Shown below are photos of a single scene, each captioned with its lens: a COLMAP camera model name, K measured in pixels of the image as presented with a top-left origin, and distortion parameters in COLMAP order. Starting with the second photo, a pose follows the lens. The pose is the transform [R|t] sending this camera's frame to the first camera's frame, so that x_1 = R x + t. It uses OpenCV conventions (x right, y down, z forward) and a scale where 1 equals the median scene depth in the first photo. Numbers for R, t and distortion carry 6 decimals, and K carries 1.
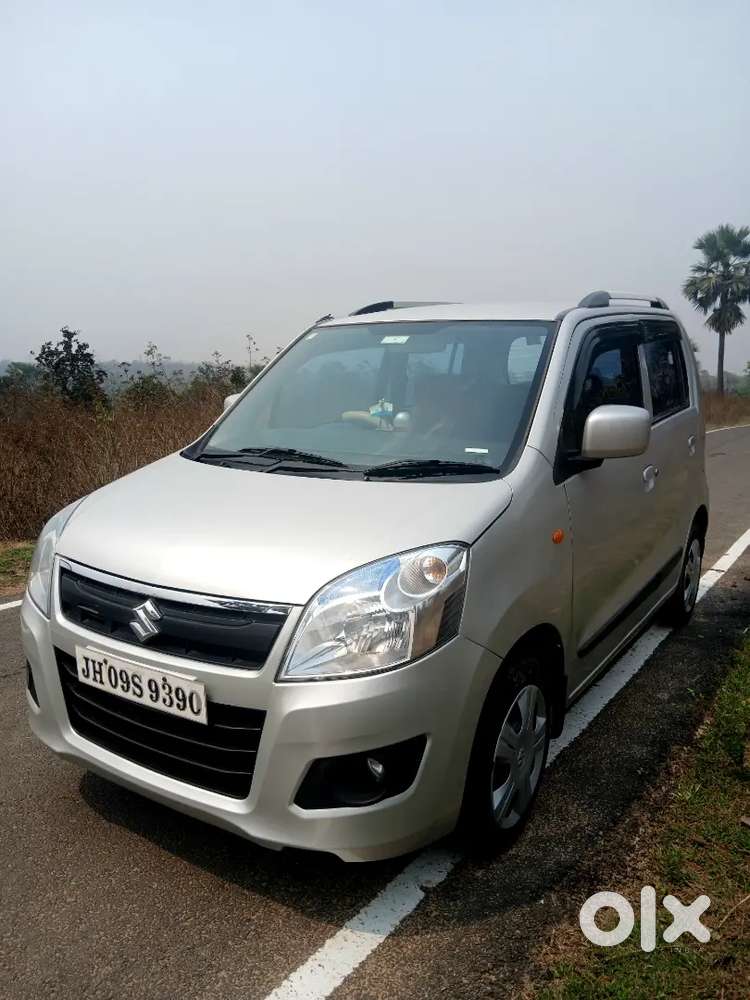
lens RADIAL K [[812.2, 0, 372.8], [0, 812.2, 464.7], [0, 0, 1]] dist [0.093317, -0.177875]
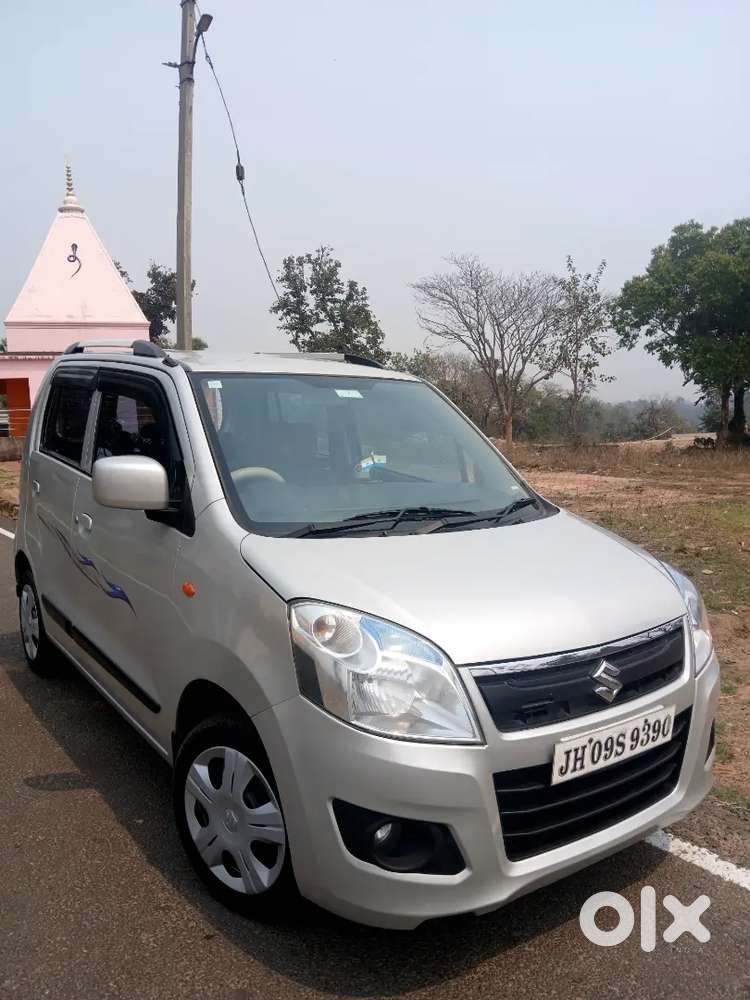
lens RADIAL K [[812.2, 0, 372.8], [0, 812.2, 464.7], [0, 0, 1]] dist [0.093317, -0.177875]
pose [[0.359680, -0.079990, 0.929641, -1.255927], [0.112496, 0.992769, 0.041896, -0.143636], [-0.926269, 0.089511, 0.366077, 0.843806]]
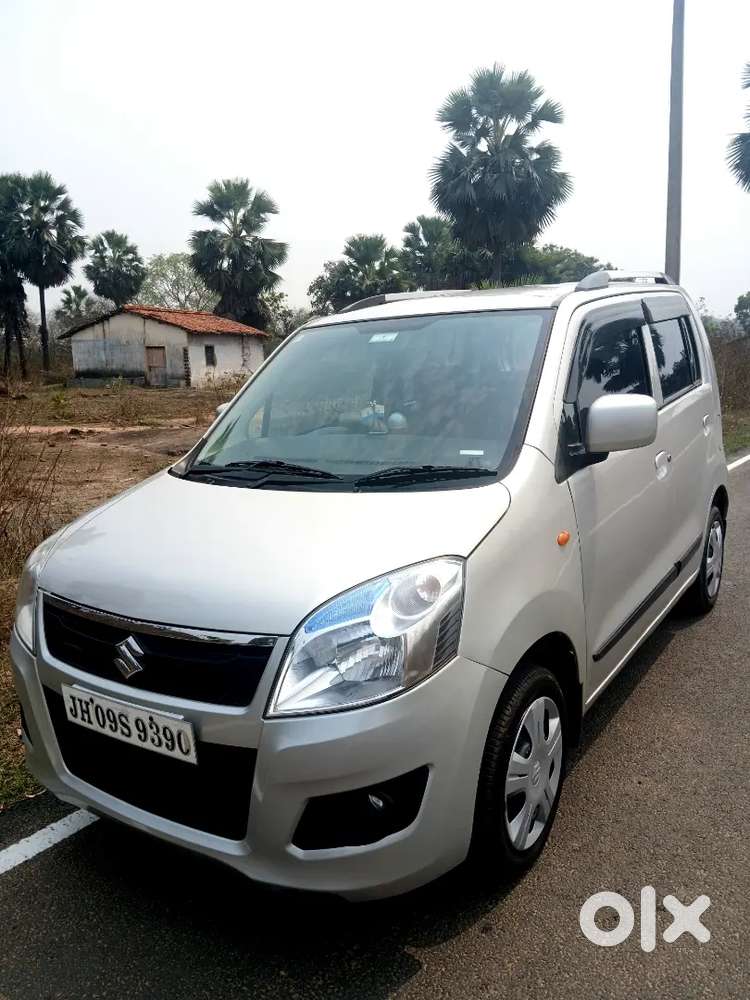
lens RADIAL K [[812.2, 0, 372.8], [0, 812.2, 464.7], [0, 0, 1]] dist [0.093317, -0.177875]
pose [[0.997761, -0.061321, -0.026683, 0.042333], [0.061760, 0.997963, 0.015977, -0.028813], [0.025648, -0.017589, 0.999516, 0.056741]]
